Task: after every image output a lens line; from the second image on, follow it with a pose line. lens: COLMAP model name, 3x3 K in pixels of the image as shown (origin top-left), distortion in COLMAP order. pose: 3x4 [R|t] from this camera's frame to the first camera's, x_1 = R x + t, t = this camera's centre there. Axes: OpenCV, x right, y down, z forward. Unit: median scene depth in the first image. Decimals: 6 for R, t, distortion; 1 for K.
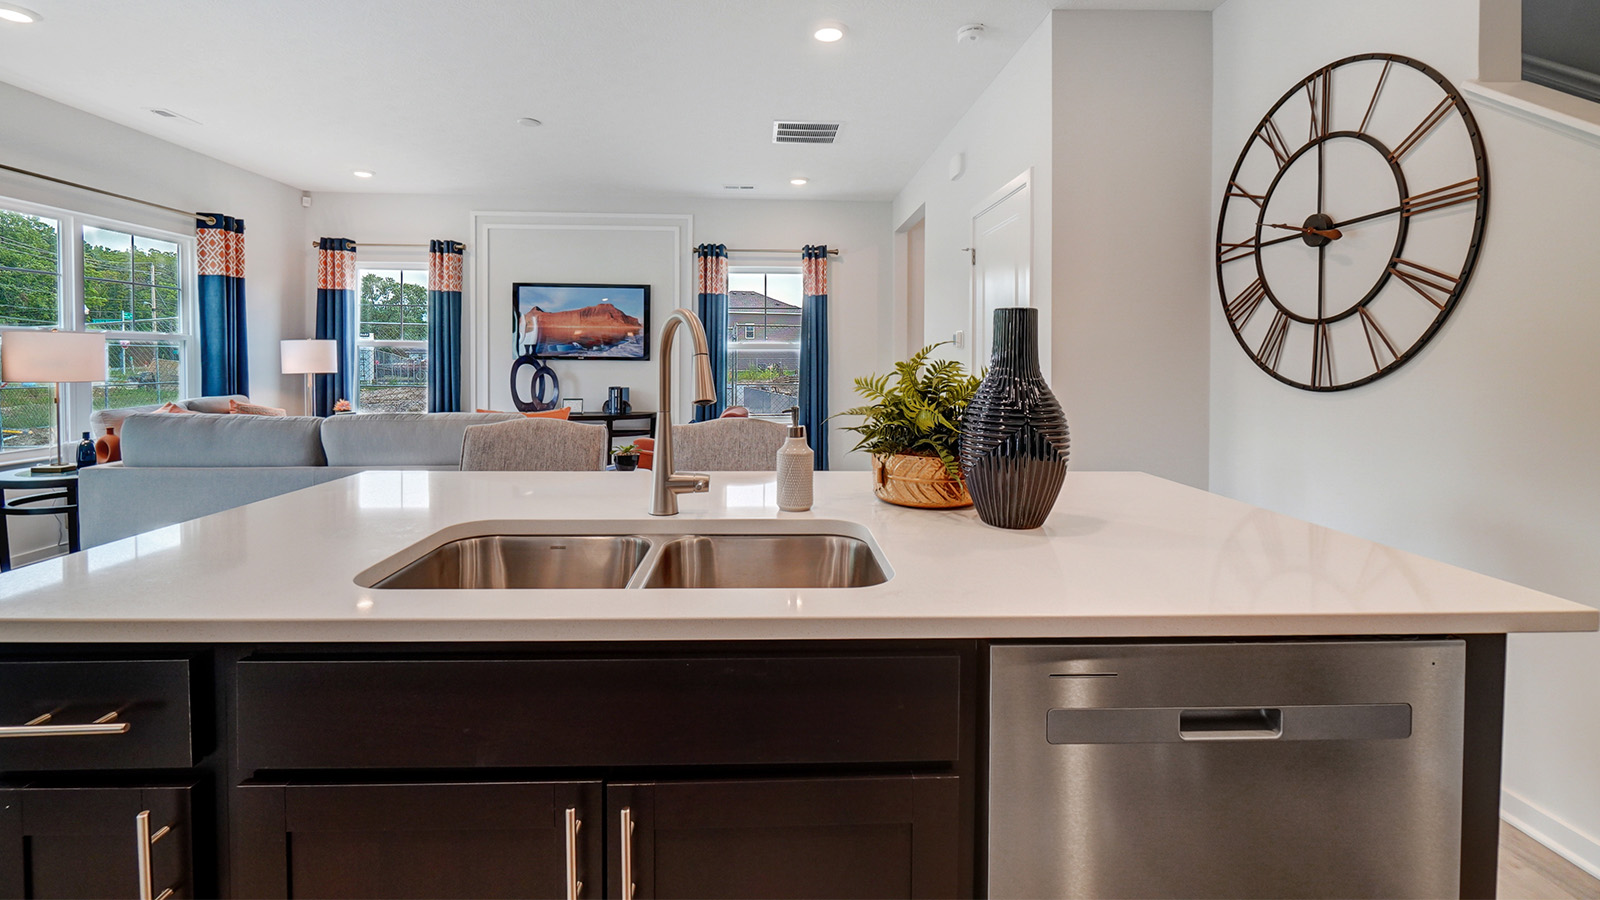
lens RADIAL K [[694.3, 0, 789.3], [0, 694.3, 375.1], [0, 0, 1]] dist [-0.011030, -0.000171]
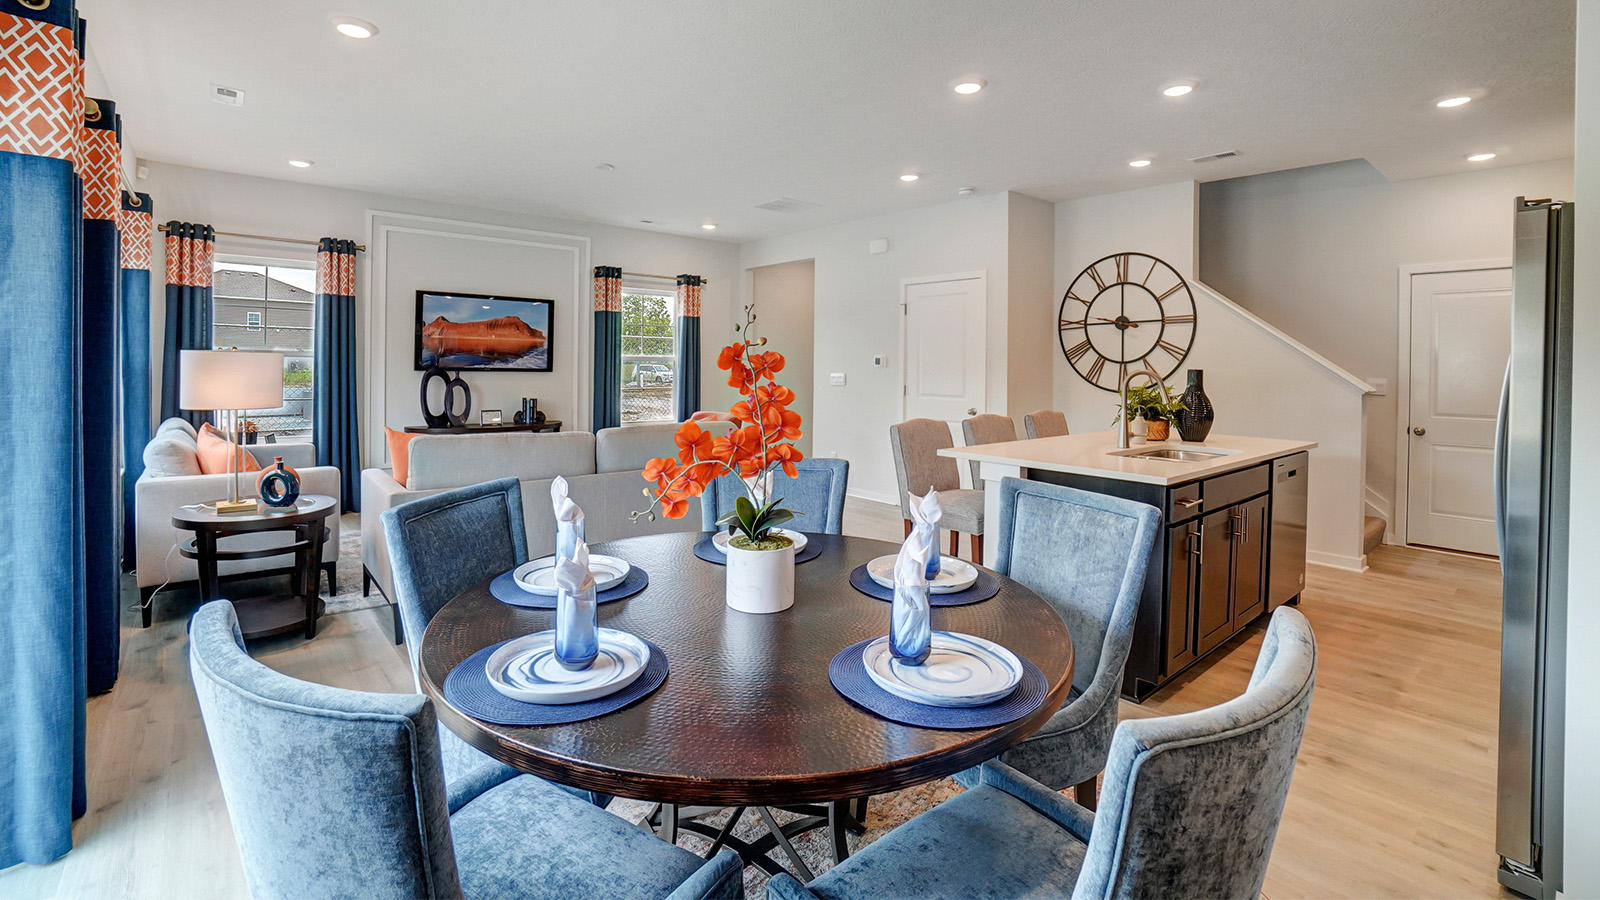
lens RADIAL K [[711.6, 0, 790.1], [0, 711.6, 370.8], [0, 0, 1]] dist [-0.062757, 0.023309]
pose [[0.793191, -0.001264, 0.608971, -0.631131], [0.004461, 0.999983, -0.003735, -0.019070], [-0.608956, 0.005679, 0.793183, -0.074700]]
